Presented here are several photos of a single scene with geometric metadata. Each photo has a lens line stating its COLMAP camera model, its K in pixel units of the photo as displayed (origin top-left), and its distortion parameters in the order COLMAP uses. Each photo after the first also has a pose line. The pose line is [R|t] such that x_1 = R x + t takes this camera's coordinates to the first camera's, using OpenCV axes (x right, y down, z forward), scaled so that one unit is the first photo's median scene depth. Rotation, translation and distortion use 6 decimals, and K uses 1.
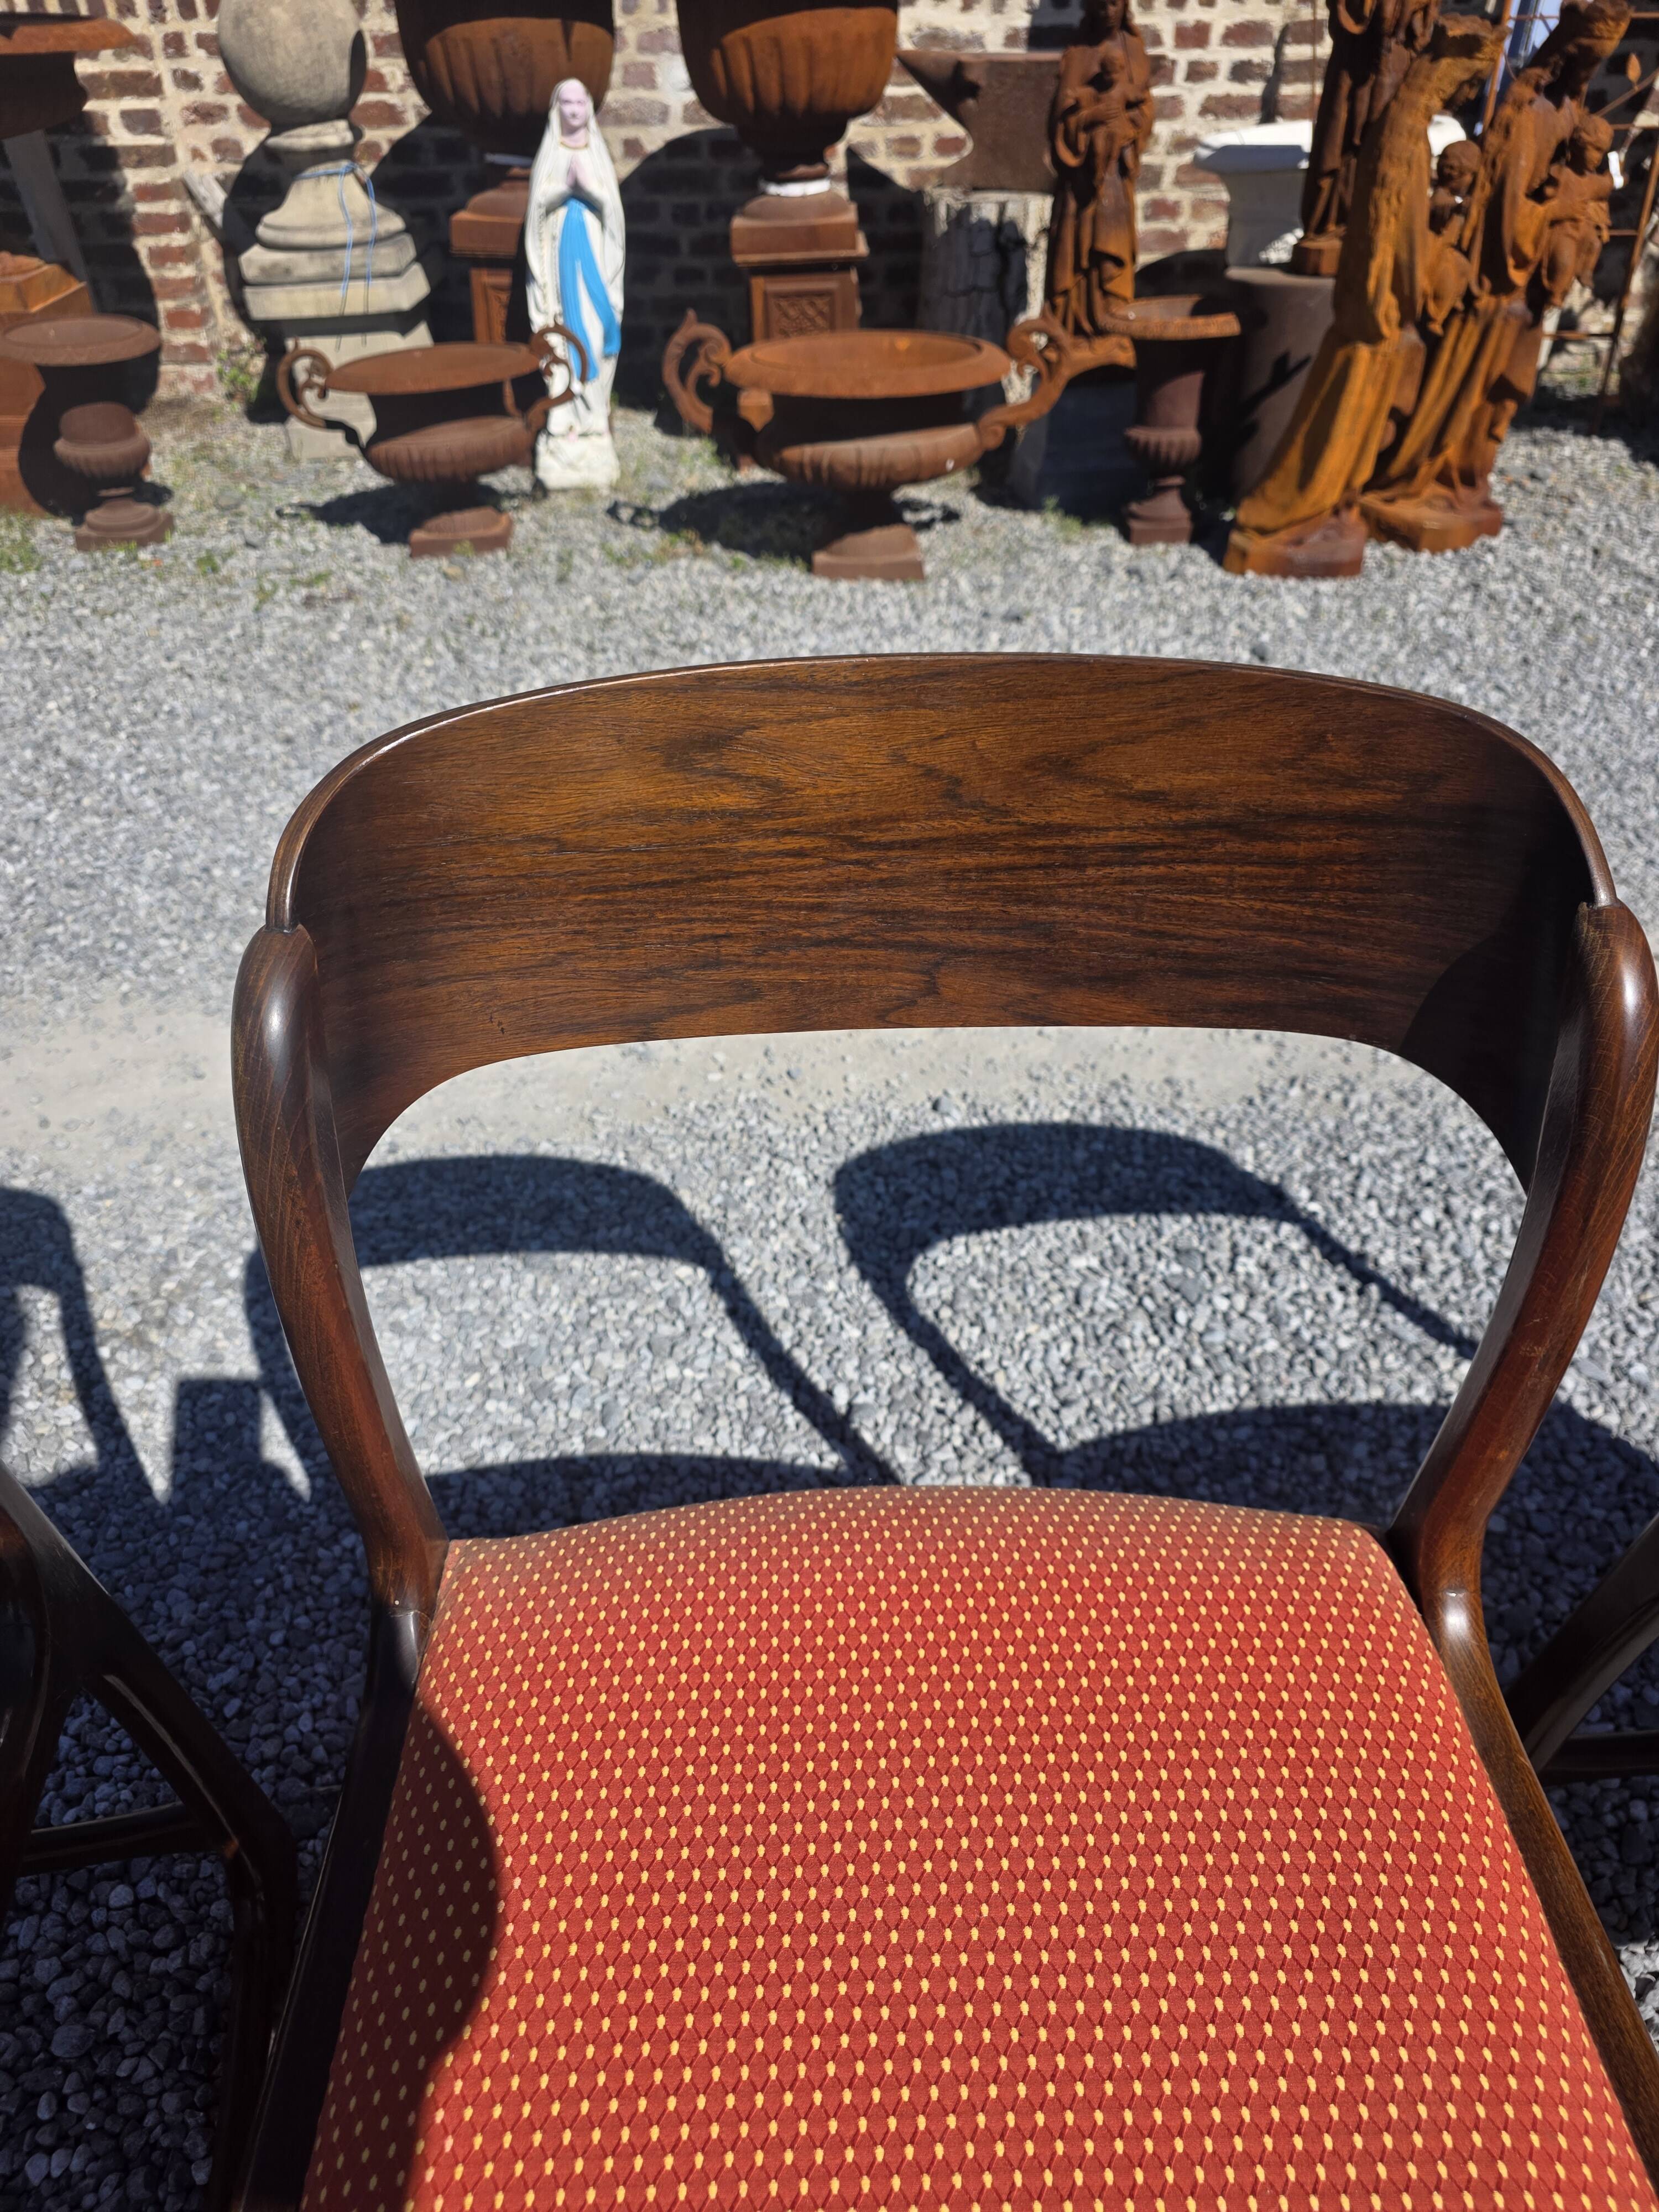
lens RADIAL K [[1486.1, 0, 806.6], [0, 1486.1, 1114.1], [0, 0, 1]] dist [0.047305, -0.037364]
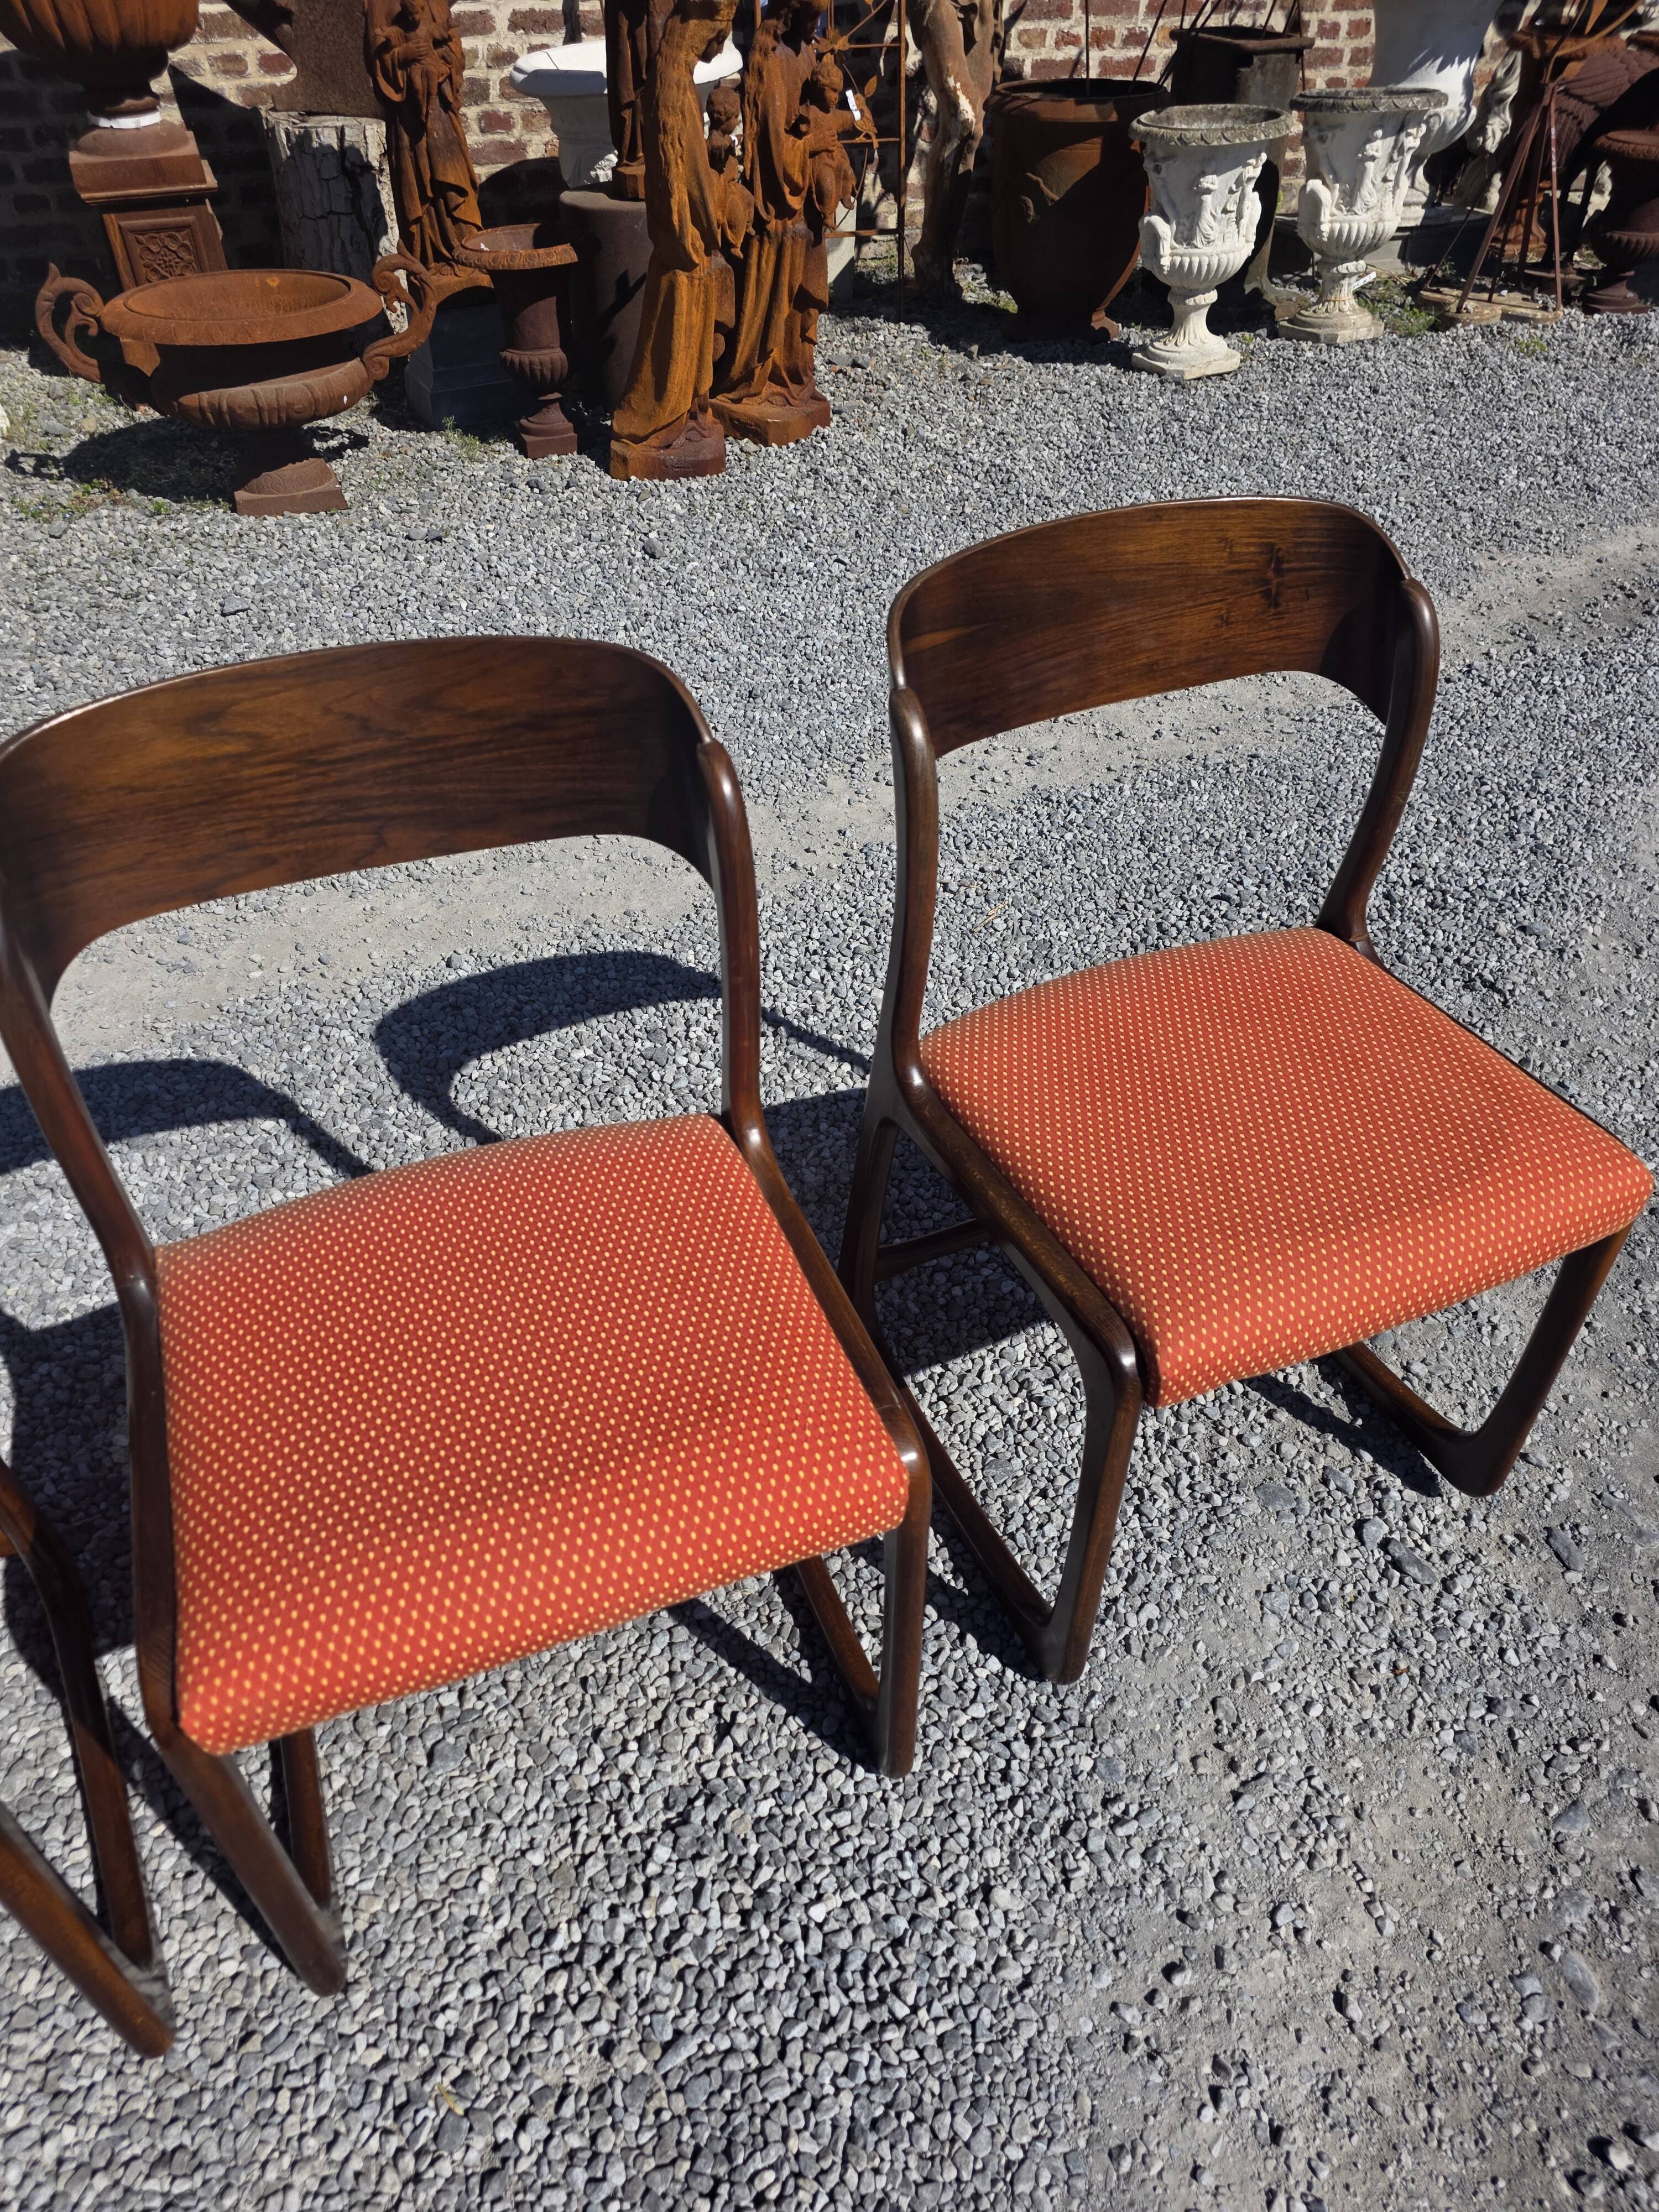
lens RADIAL K [[1486.1, 0, 820.0], [0, 1486.1, 1142.8], [0, 0, 1]] dist [0.047305, -0.037364]
pose [[0.937042, -0.216818, 0.273756, 0.002436], [0.191129, 0.974495, 0.117595, 0.031219], [-0.292270, -0.057869, 0.954583, -0.172330]]
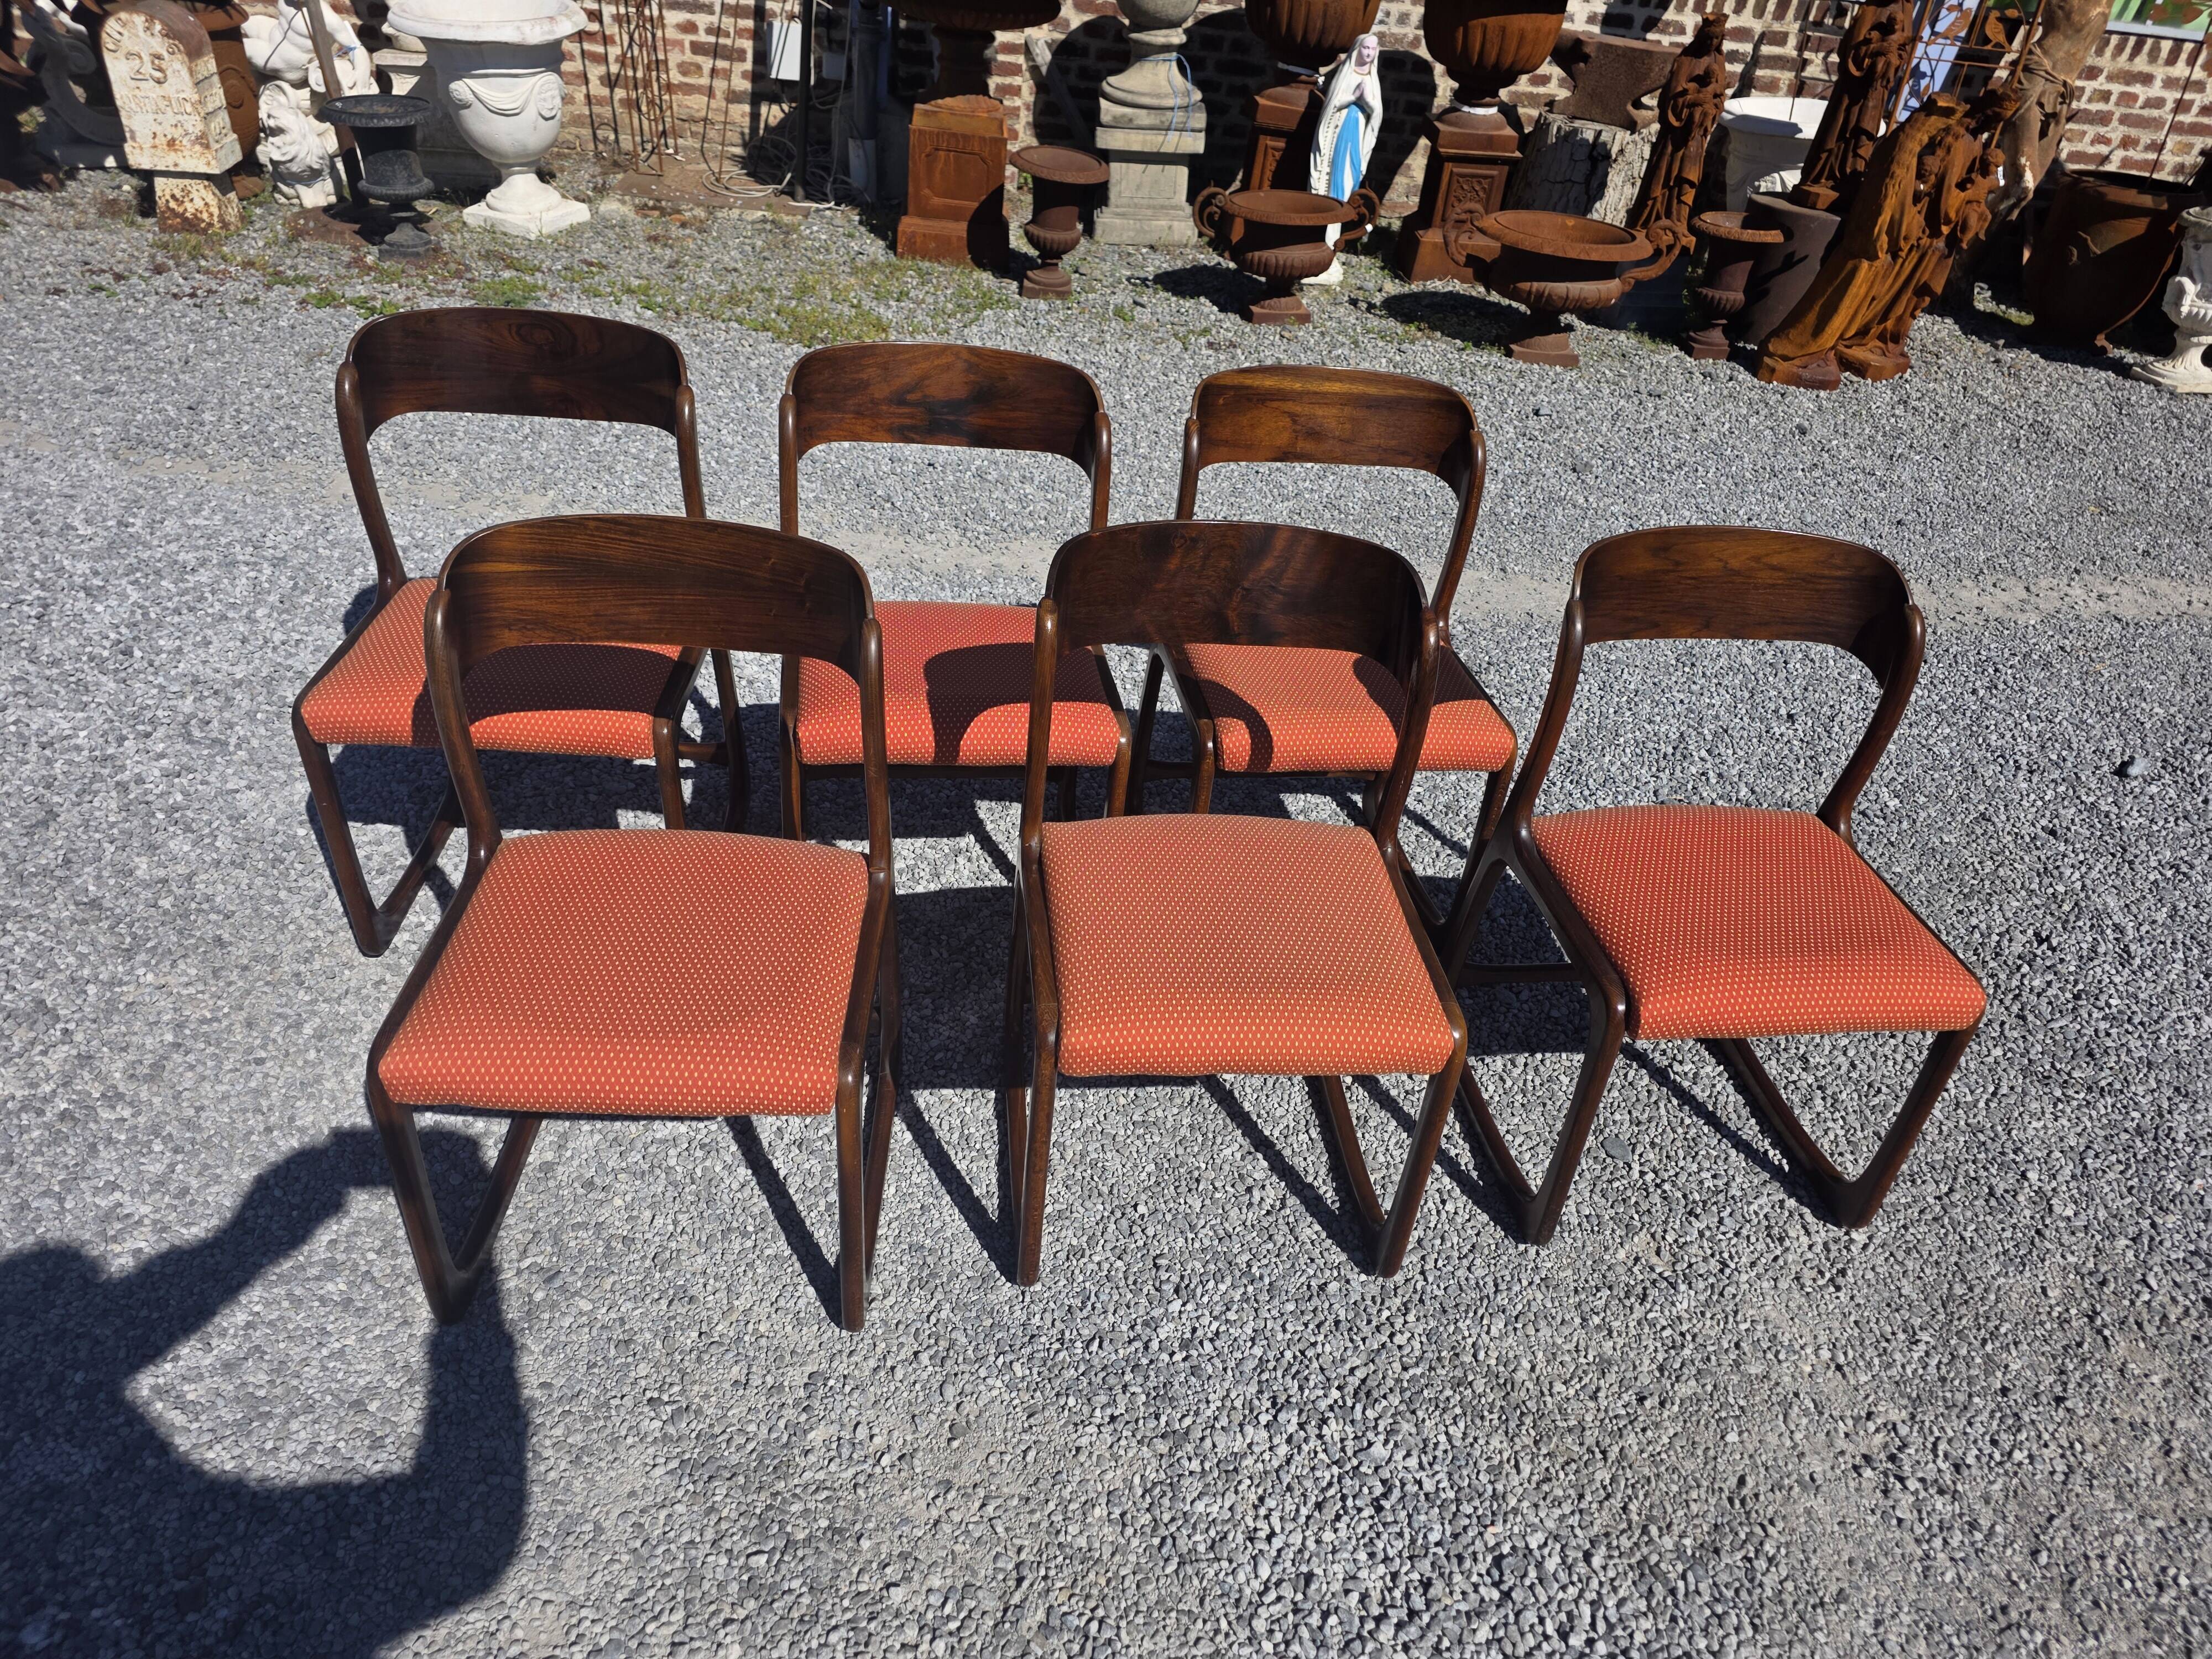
lens RADIAL K [[1486.1, 0, 1106.6], [0, 1486.1, 856.5], [0, 0, 1]] dist [0.047305, -0.037364]
pose [[0.992323, 0.062212, 0.106883, -0.588163], [-0.061302, 0.998050, -0.011777, 0.235201], [-0.107407, 0.005135, 0.994202, -0.588955]]
